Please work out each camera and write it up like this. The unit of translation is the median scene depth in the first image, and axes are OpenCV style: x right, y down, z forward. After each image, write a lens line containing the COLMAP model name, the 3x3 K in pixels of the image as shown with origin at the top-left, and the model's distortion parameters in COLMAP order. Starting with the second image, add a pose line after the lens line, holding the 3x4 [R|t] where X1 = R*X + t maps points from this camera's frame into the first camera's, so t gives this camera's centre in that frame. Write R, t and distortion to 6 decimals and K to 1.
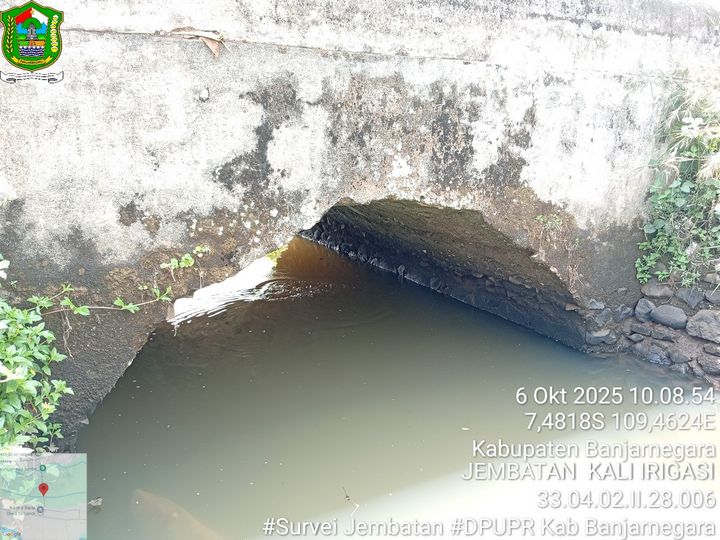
lens RADIAL K [[550.9, 0, 357.8], [0, 550.9, 271.8], [0, 0, 1]] dist [0.101461, -0.213719]
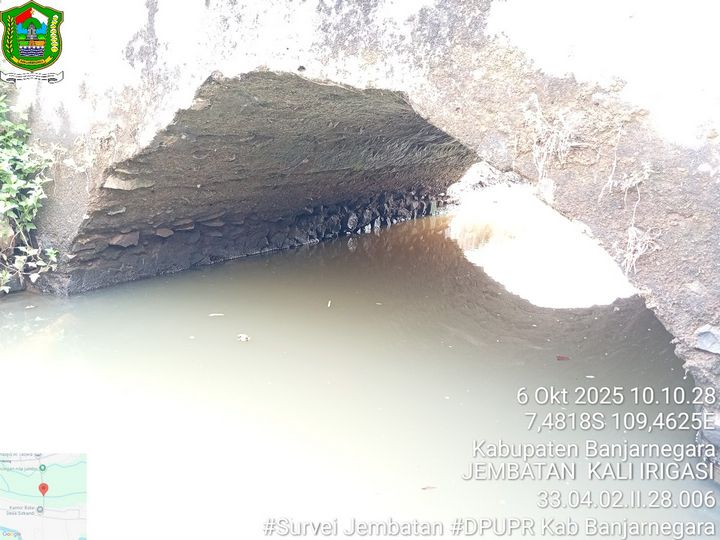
lens RADIAL K [[550.9, 0, 357.8], [0, 550.9, 271.8], [0, 0, 1]] dist [0.101461, -0.213719]
pose [[0.500943, 0.186013, -0.845255, 0.790490], [-0.213292, 0.973042, 0.087727, 0.037502], [0.838786, 0.136340, 0.527113, 0.724531]]
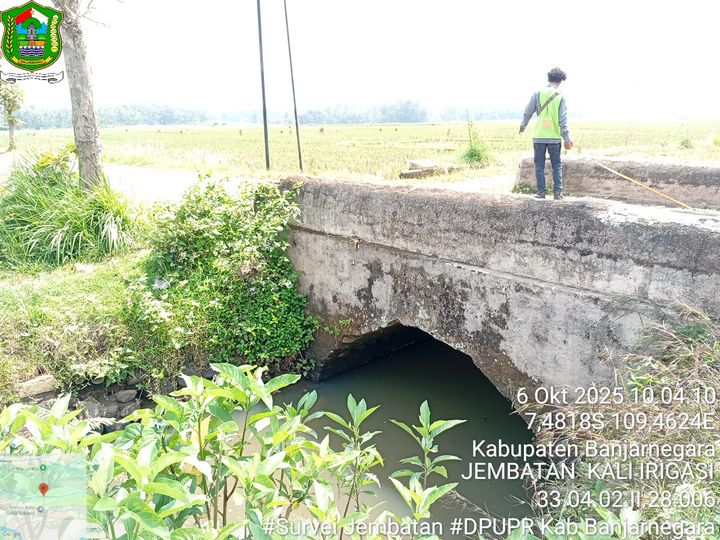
lens RADIAL K [[550.9, 0, 357.8], [0, 550.9, 271.8], [0, 0, 1]] dist [0.101461, -0.213719]
pose [[0.264638, 0.247918, -0.931935, 1.636383], [-0.220408, 0.956359, 0.191827, -0.605451], [0.938822, 0.154641, 0.307733, 0.208814]]
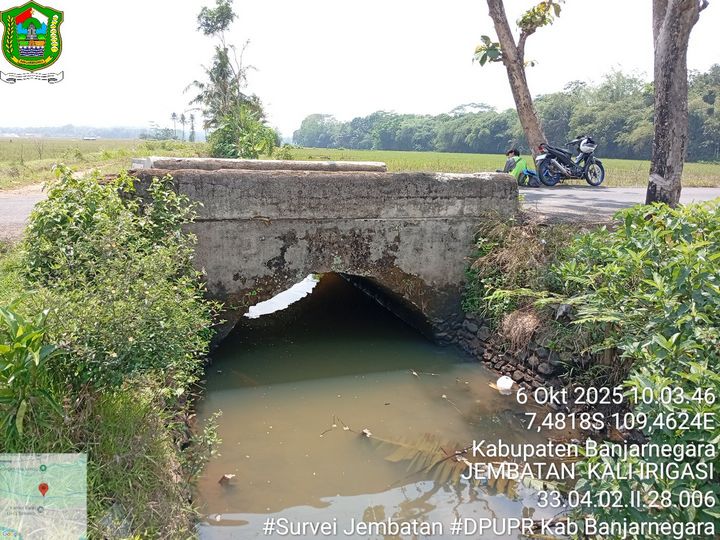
lens RADIAL K [[550.9, 0, 357.8], [0, 550.9, 271.8], [0, 0, 1]] dist [0.101461, -0.213719]
pose [[0.989932, 0.053743, -0.130942, 0.495773], [-0.057220, 0.998098, -0.022932, -0.080016], [0.129460, 0.030194, 0.991125, -1.481628]]
